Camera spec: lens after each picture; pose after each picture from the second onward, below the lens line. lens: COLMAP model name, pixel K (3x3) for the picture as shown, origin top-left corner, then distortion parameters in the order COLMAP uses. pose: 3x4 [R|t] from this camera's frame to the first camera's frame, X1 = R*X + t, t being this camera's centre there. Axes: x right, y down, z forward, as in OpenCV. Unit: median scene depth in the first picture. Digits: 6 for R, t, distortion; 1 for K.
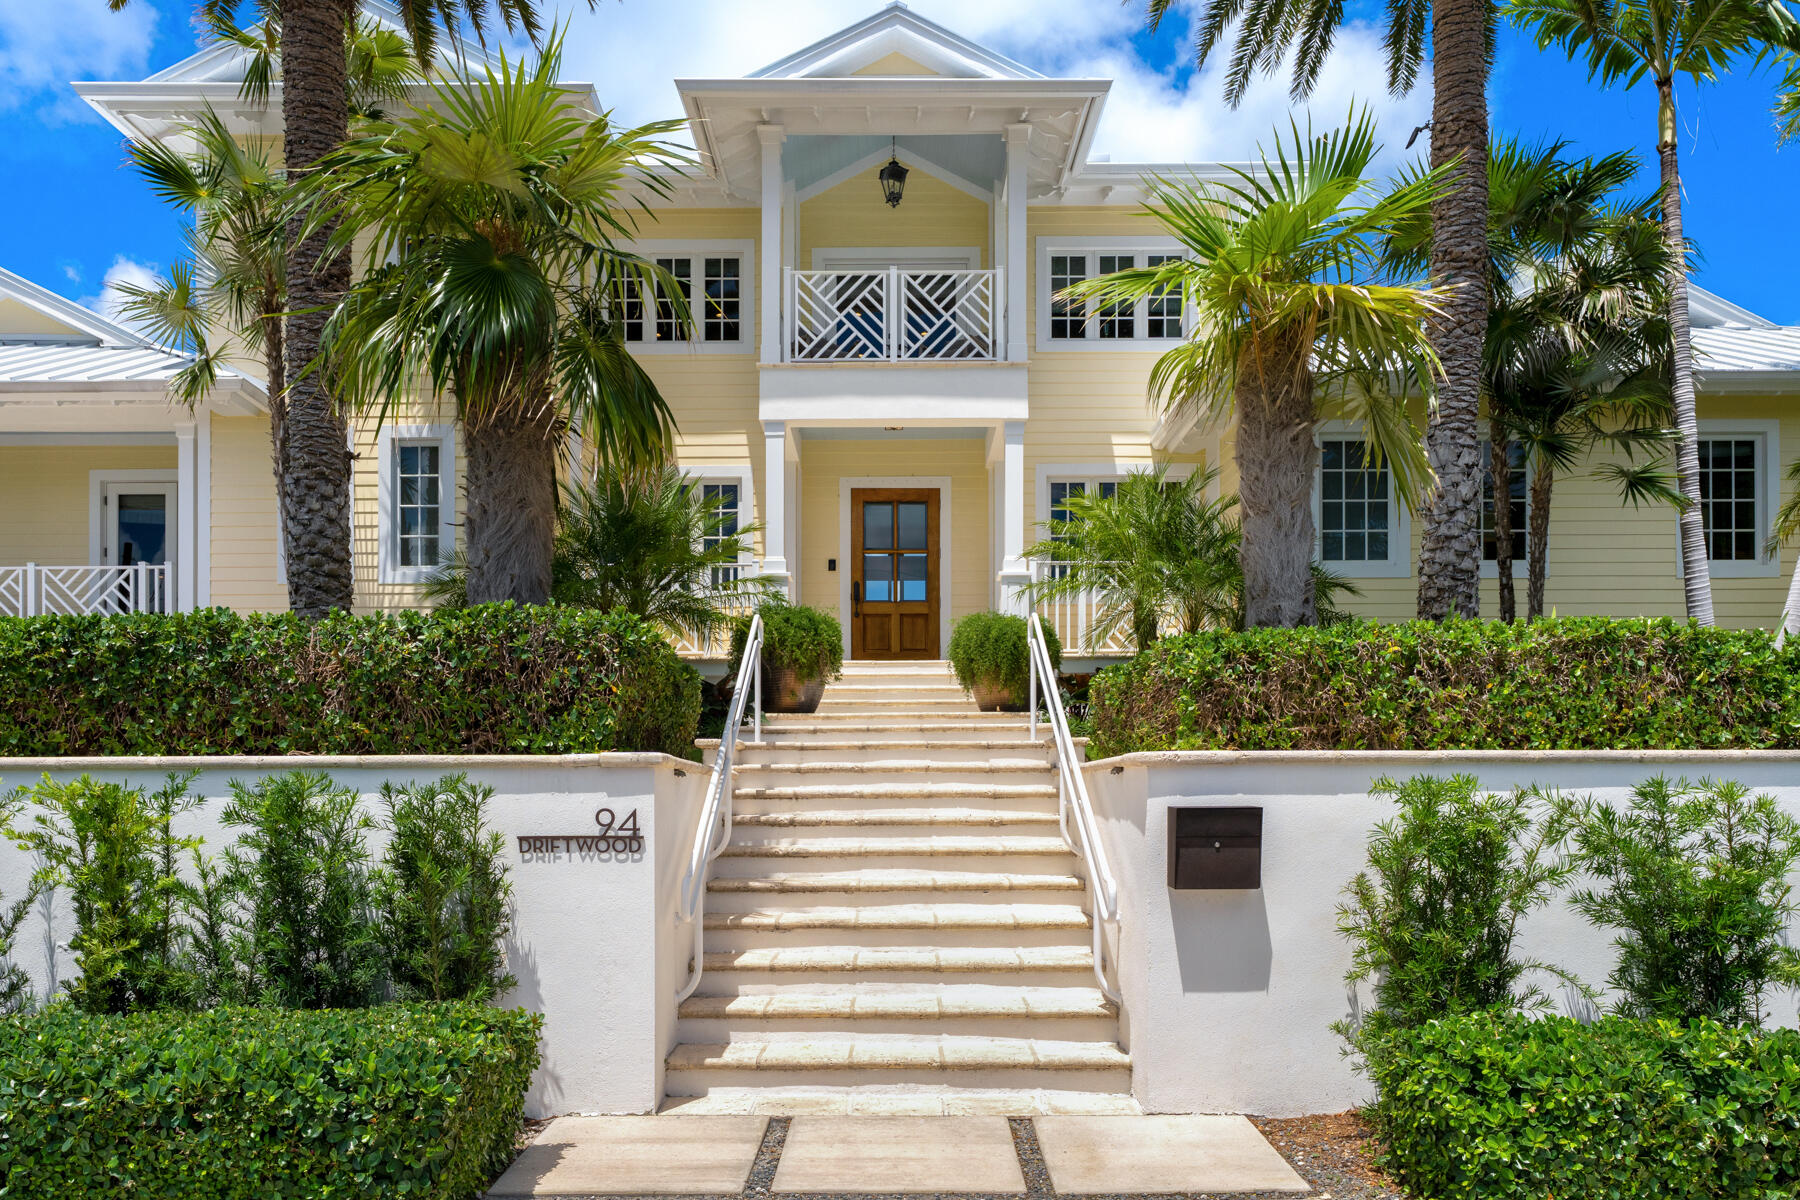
lens RADIAL K [[1225.7, 0, 811.9], [0, 1225.7, 597.9], [0, 0, 1]] dist [0.001710, -0.000854]
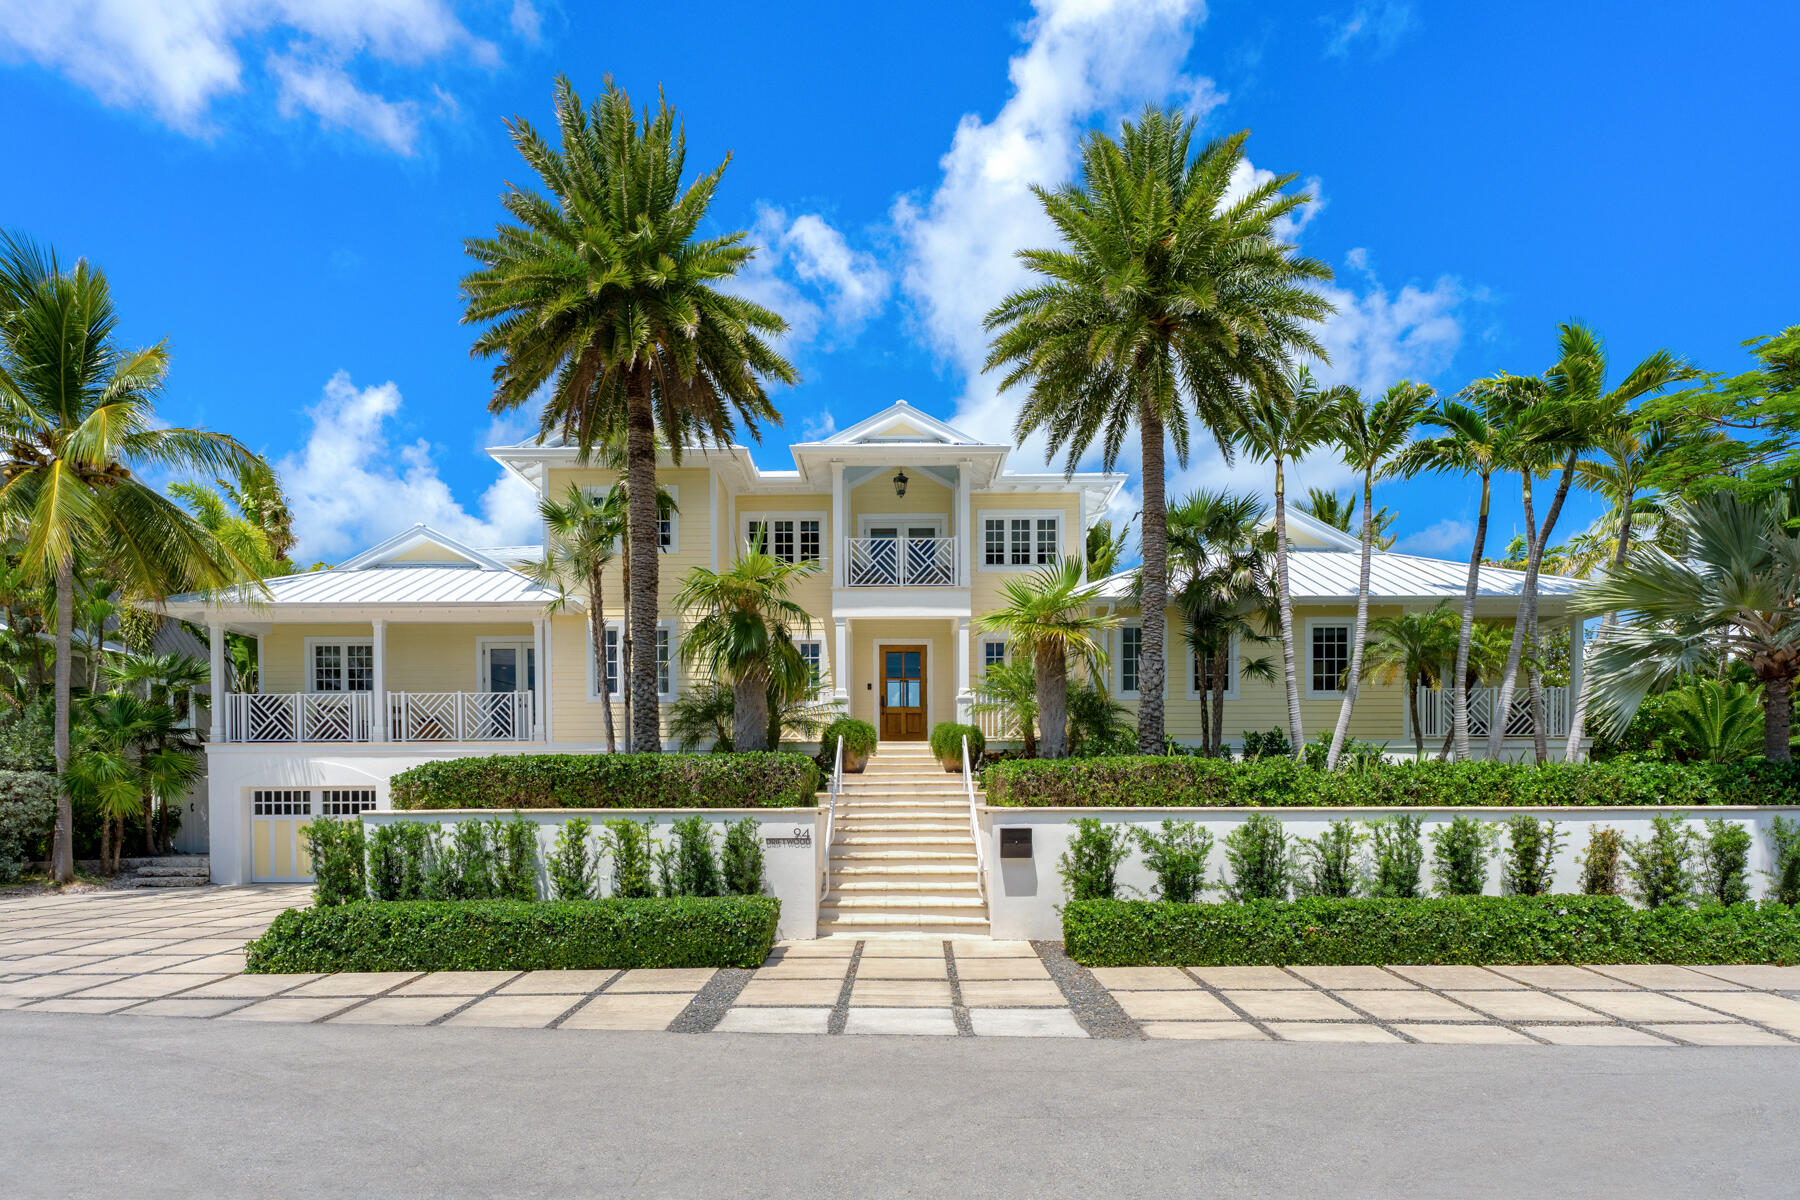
lens RADIAL K [[882.4, 0, 827.3], [0, 882.4, 607.6], [0, 0, 1]] dist [-0.001240, -0.000067]
pose [[0.999784, -0.003457, -0.020477, -0.039892], [0.002395, 0.998661, -0.051674, -0.156715], [0.020629, 0.051614, 0.998454, -0.713551]]
